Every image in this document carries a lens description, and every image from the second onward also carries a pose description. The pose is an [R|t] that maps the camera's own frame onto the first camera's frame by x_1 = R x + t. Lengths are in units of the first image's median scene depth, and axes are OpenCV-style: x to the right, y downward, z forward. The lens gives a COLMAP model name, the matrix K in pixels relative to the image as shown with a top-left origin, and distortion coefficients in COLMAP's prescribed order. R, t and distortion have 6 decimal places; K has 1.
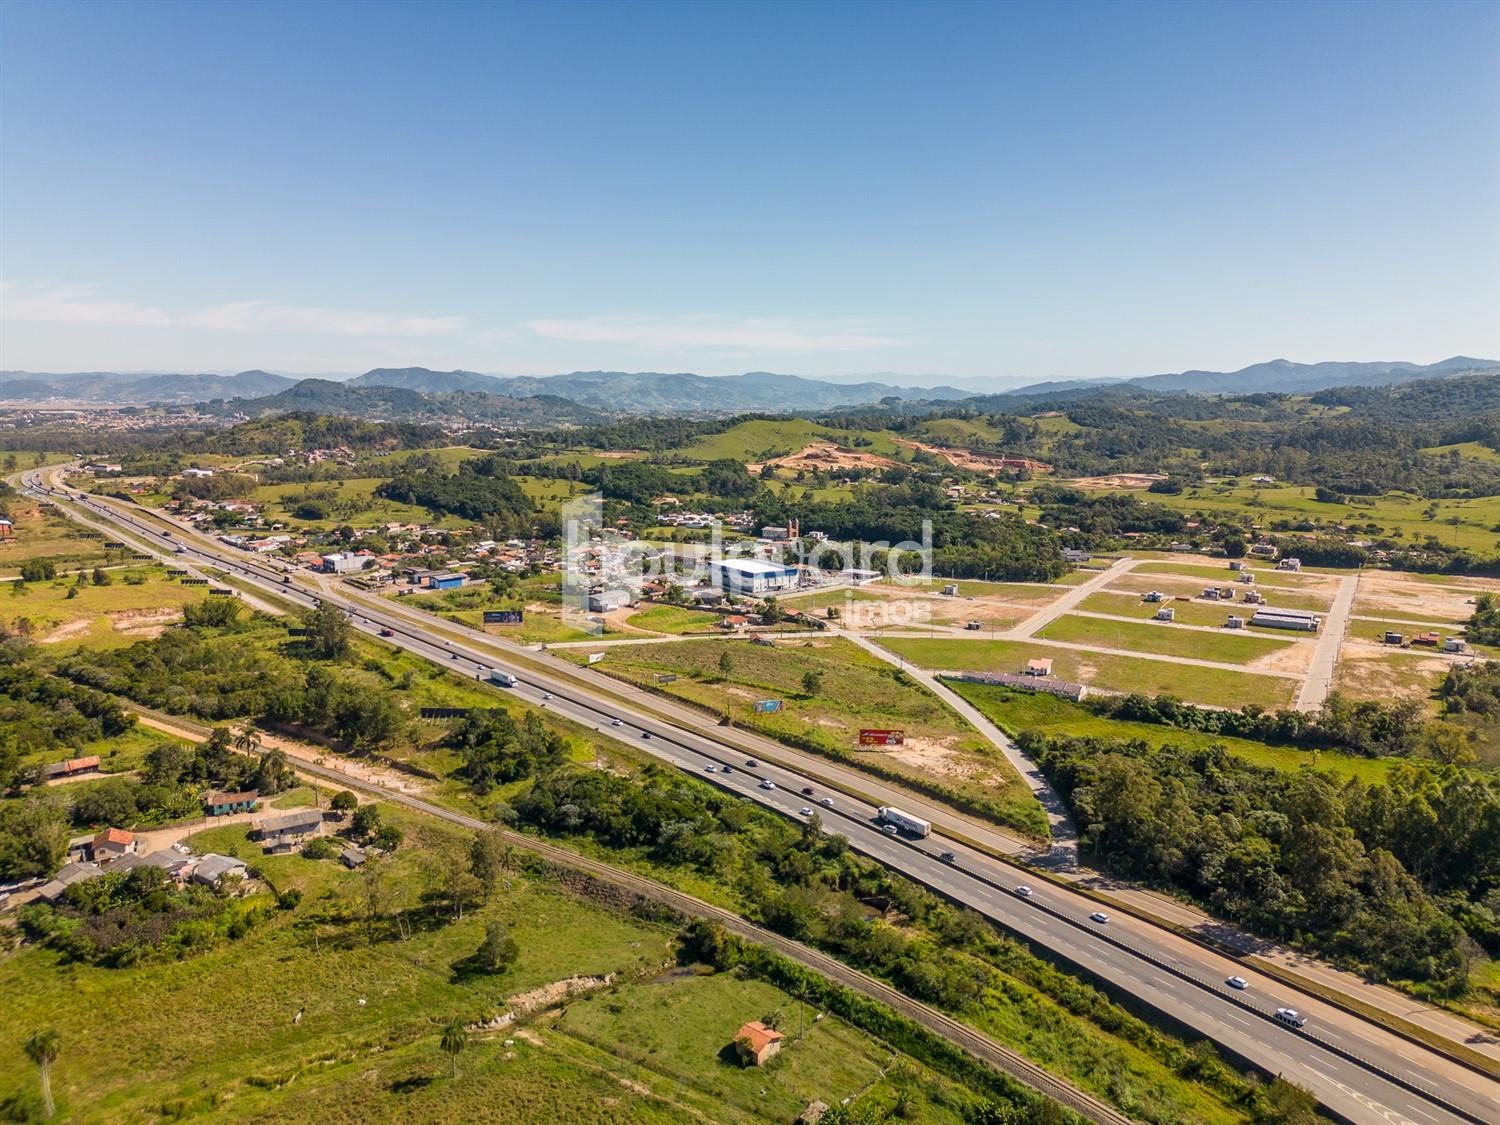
lens RADIAL K [[1037.2, 0, 743.8], [0, 1037.2, 579.8], [0, 0, 1]] dist [0.082955, -0.092854]
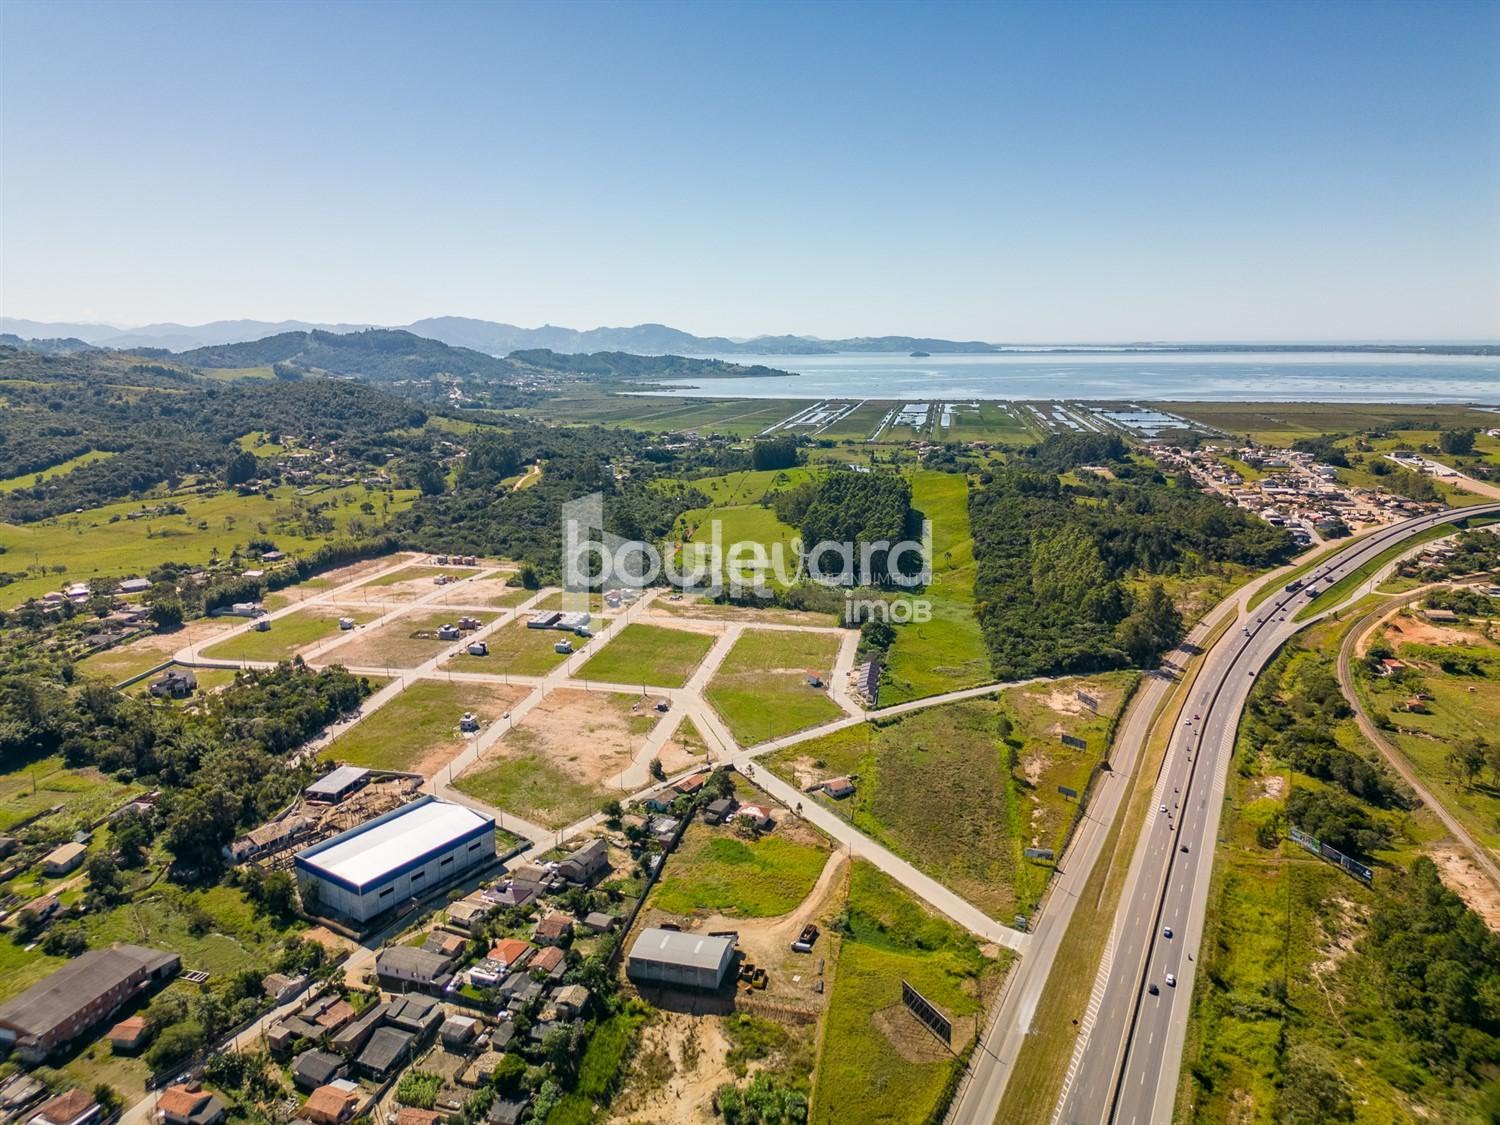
lens RADIAL K [[1037.2, 0, 743.8], [0, 1037.2, 579.8], [0, 0, 1]] dist [0.082955, -0.092854]
pose [[-0.364809, -0.214771, 0.905973, -0.269318], [0.164935, 0.942737, 0.289901, -0.138683], [-0.916357, 0.255186, -0.308496, 0.531039]]
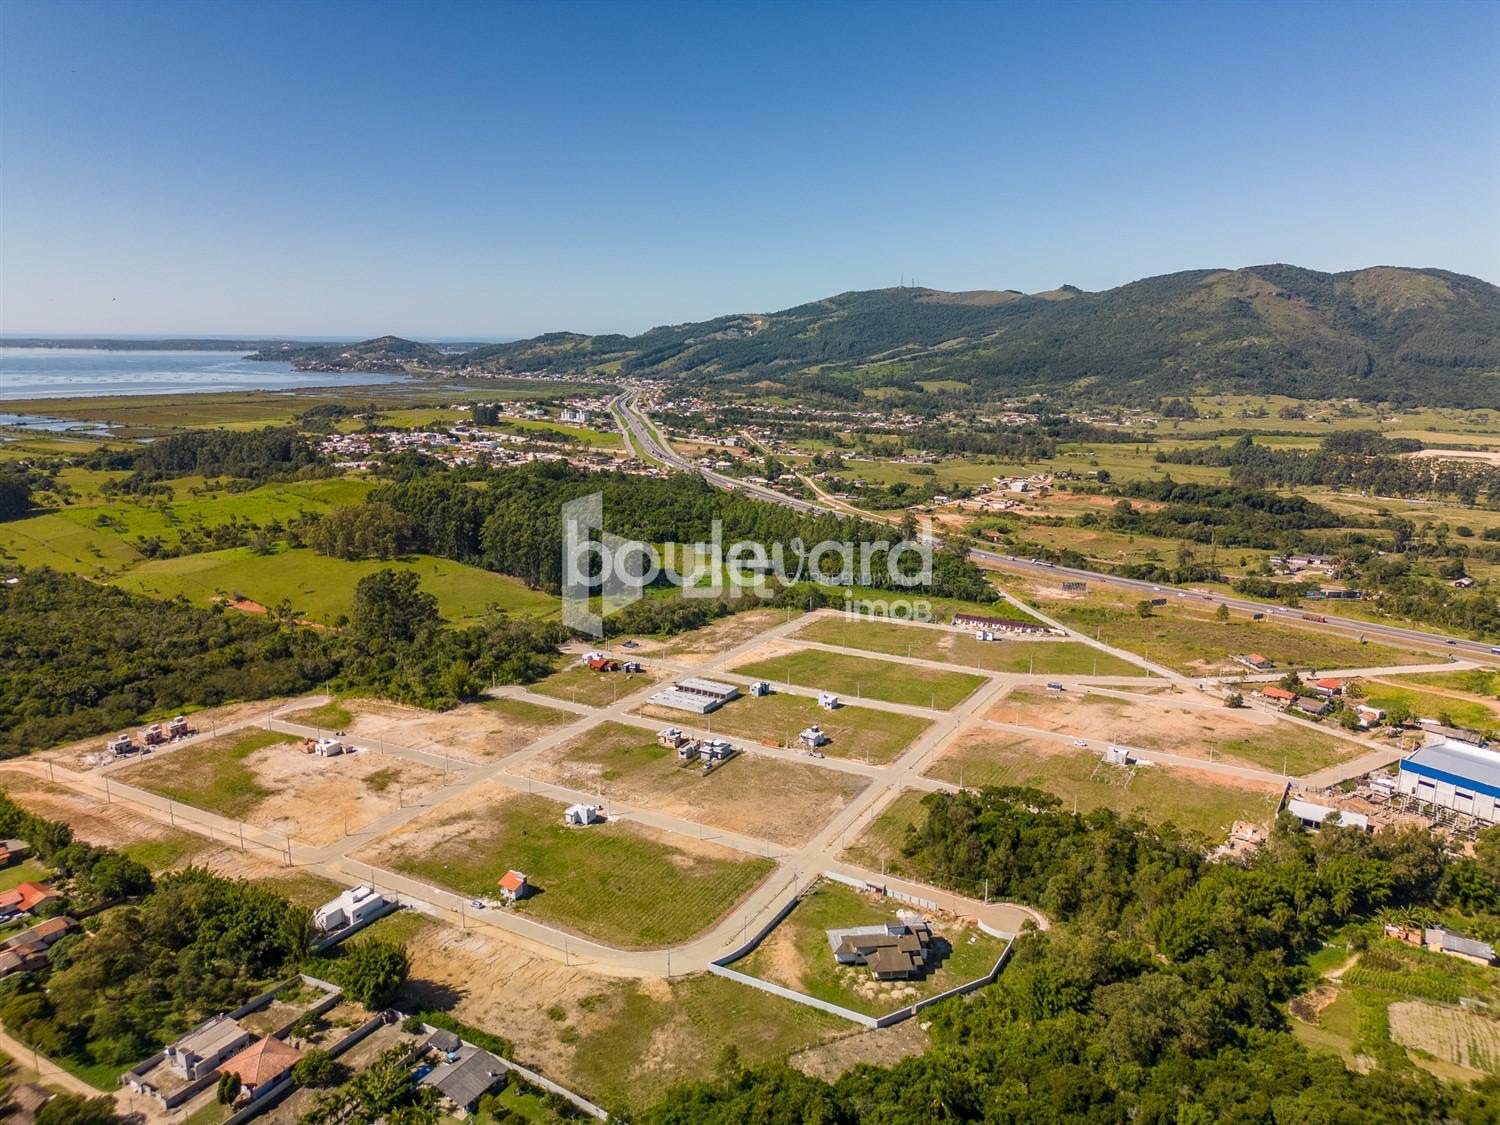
lens RADIAL K [[1037.2, 0, 743.8], [0, 1037.2, 579.8], [0, 0, 1]] dist [0.082955, -0.092854]
pose [[-0.999449, -0.003913, -0.032959, 0.231045], [-0.016675, 0.917798, 0.396696, -0.173933], [0.028698, 0.397027, -0.917358, 0.794527]]
